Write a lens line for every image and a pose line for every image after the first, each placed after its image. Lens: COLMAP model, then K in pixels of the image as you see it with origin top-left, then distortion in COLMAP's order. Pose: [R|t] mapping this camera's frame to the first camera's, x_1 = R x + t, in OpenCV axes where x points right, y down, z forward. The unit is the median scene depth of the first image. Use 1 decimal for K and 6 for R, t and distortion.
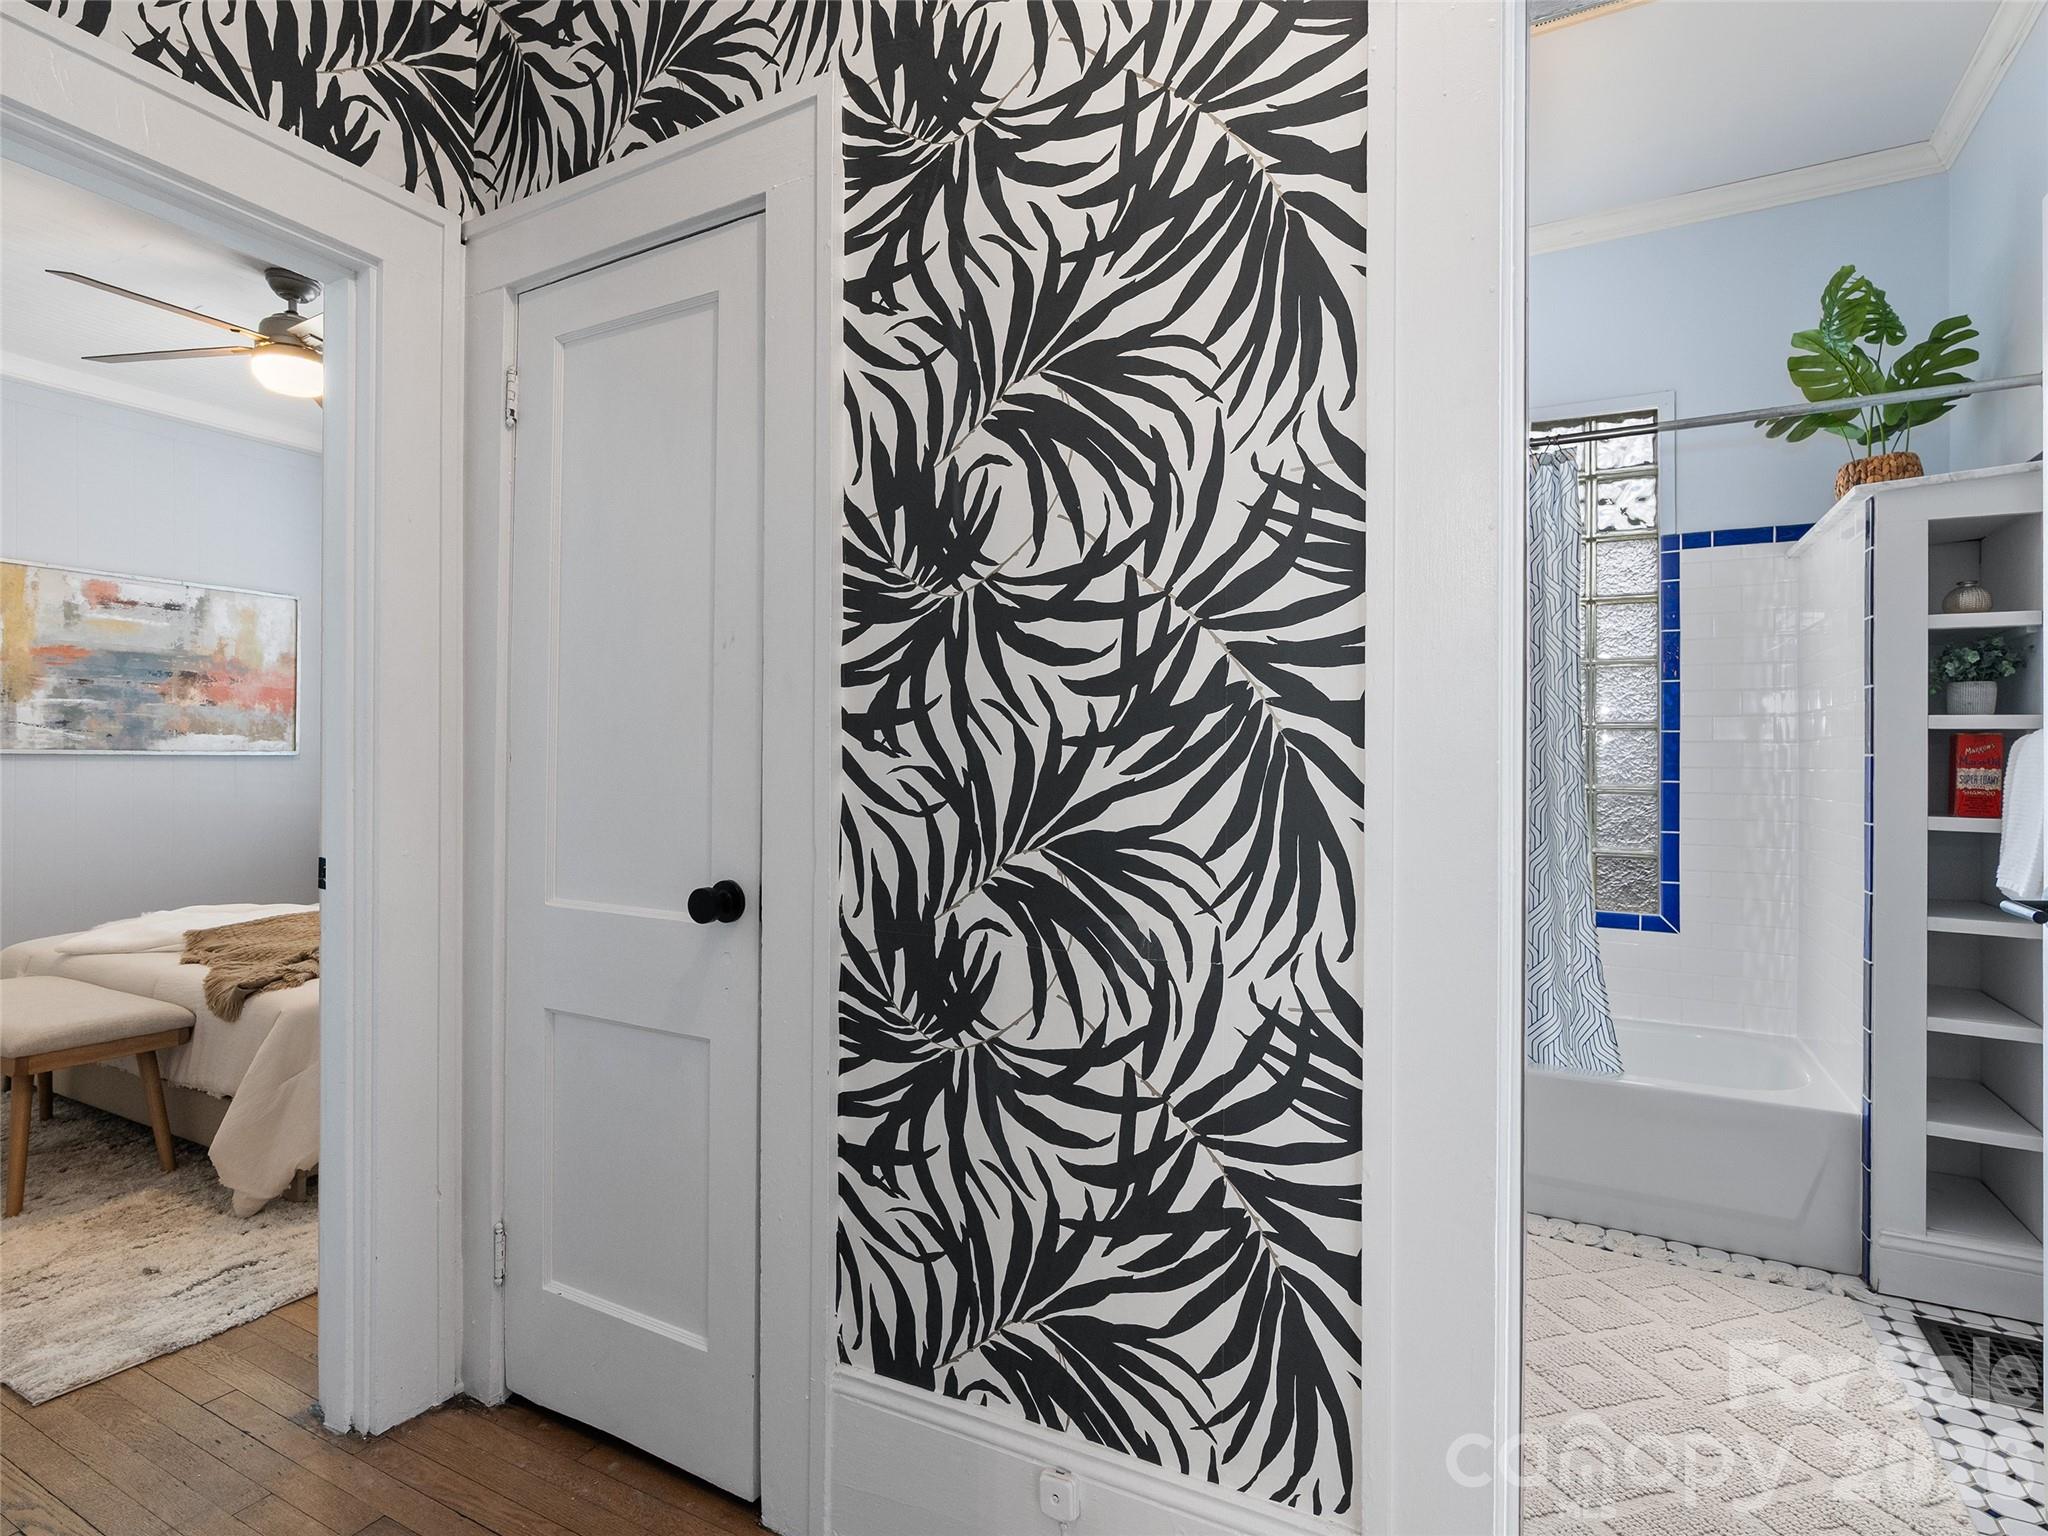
lens RADIAL K [[1047.3, 0, 1017.0], [0, 1047.3, 753.2], [0, 0, 1]] dist [-0.002909, 0.000839]
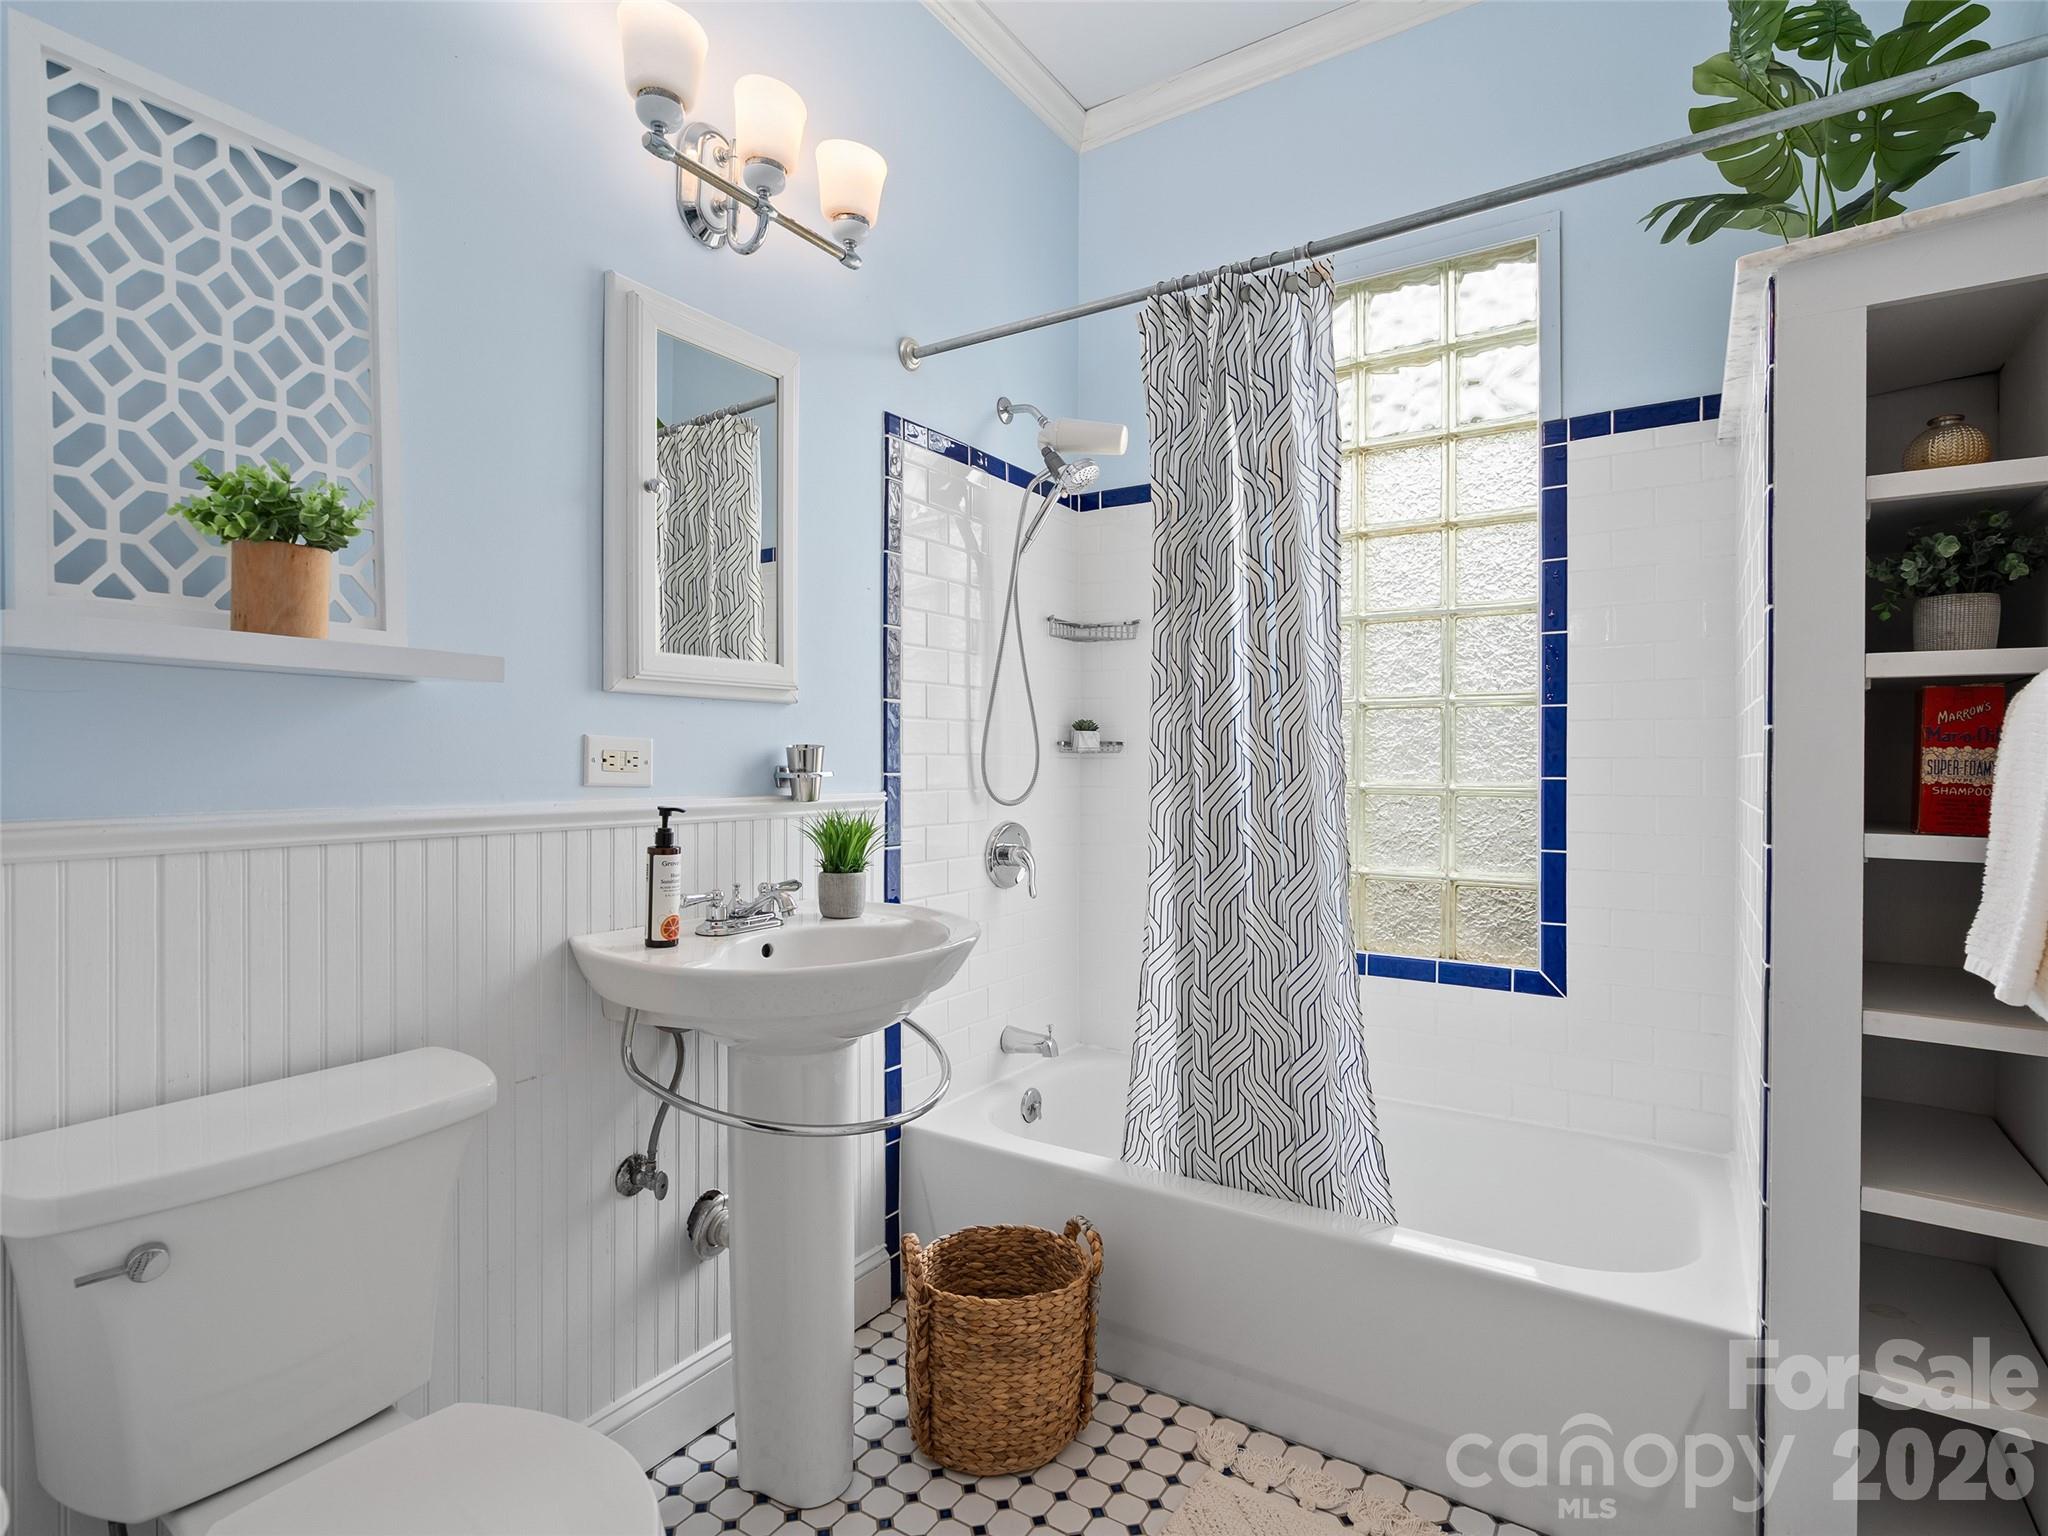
lens RADIAL K [[1029.2, 0, 1015.2], [0, 1029.2, 772.4], [0, 0, 1]] dist [-0.015158, 0.006134]
pose [[0.995459, -0.003824, -0.095115, 0.462822], [0.004949, 0.999920, 0.011598, 0.018825], [0.095063, -0.012016, 0.995399, 0.403694]]
